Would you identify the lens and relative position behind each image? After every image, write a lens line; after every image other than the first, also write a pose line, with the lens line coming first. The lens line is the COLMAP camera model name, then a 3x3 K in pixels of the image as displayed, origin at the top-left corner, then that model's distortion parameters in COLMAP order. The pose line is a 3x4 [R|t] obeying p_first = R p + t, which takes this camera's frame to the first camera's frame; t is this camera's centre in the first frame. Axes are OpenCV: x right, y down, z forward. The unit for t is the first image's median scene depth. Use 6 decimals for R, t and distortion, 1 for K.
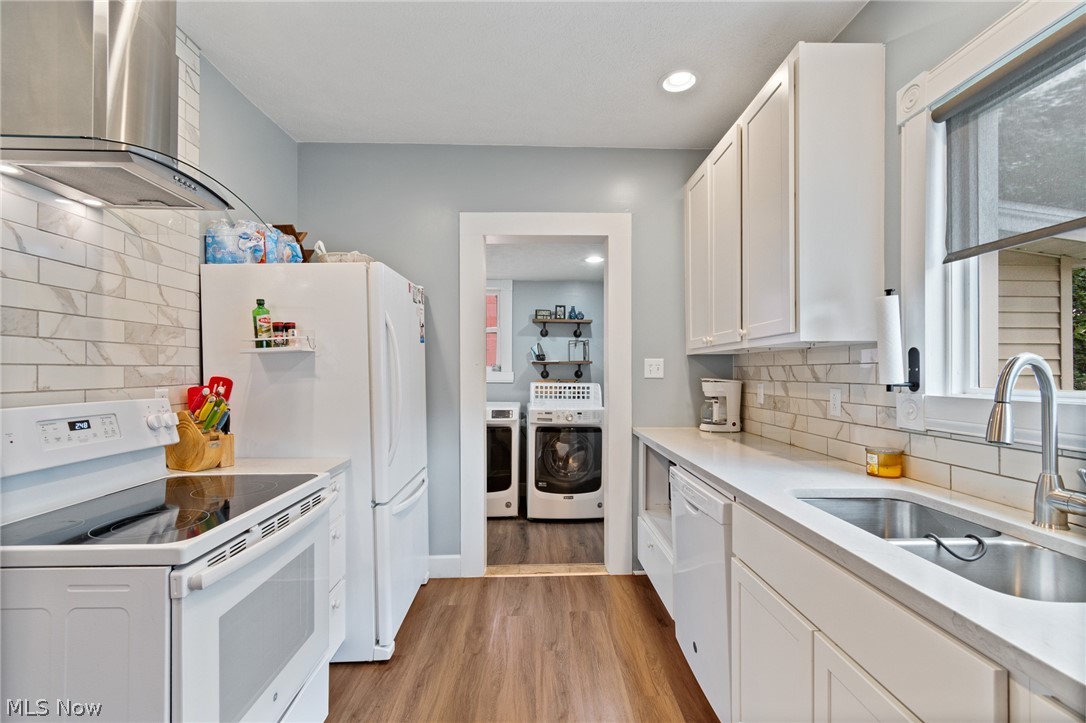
lens RADIAL K [[487.6, 0, 543.4], [0, 487.6, 369.1], [0, 0, 1]] dist [0.002072, -0.001593]
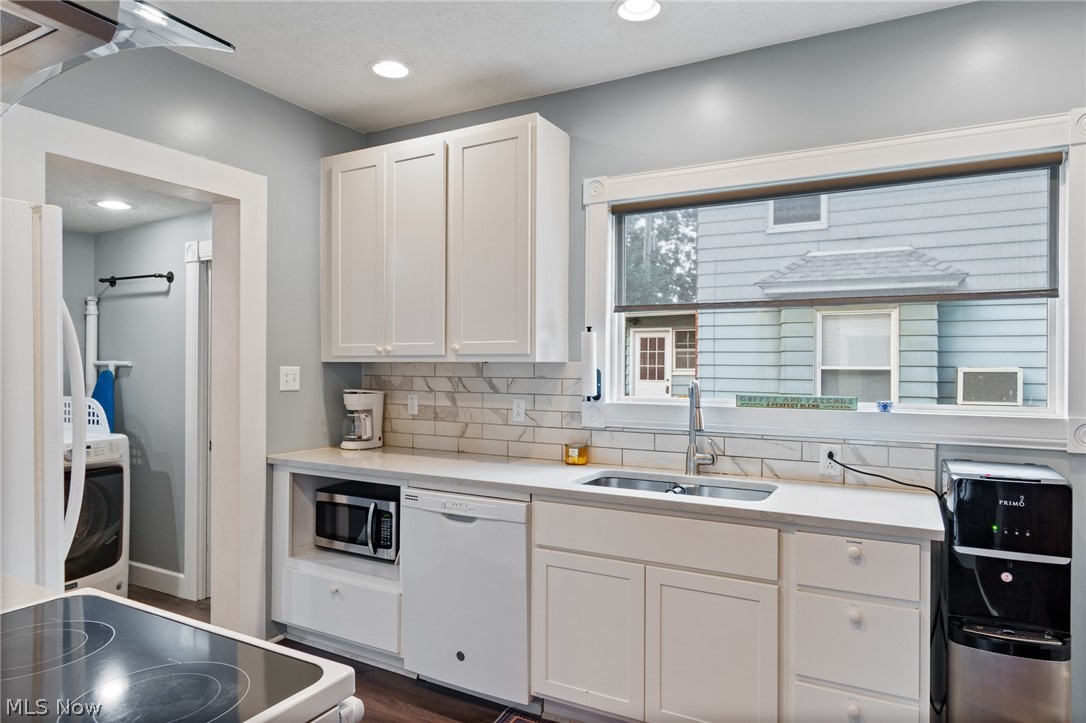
lens RADIAL K [[660.3, 0, 545.7], [0, 660.3, 362.5], [0, 0, 1]] dist [-0.003469, -0.000721]
pose [[0.492391, 0.007448, 0.870342, -0.527065], [-0.010930, 0.999937, -0.002374, -0.030826], [-0.870305, -0.008344, 0.492442, 0.106596]]
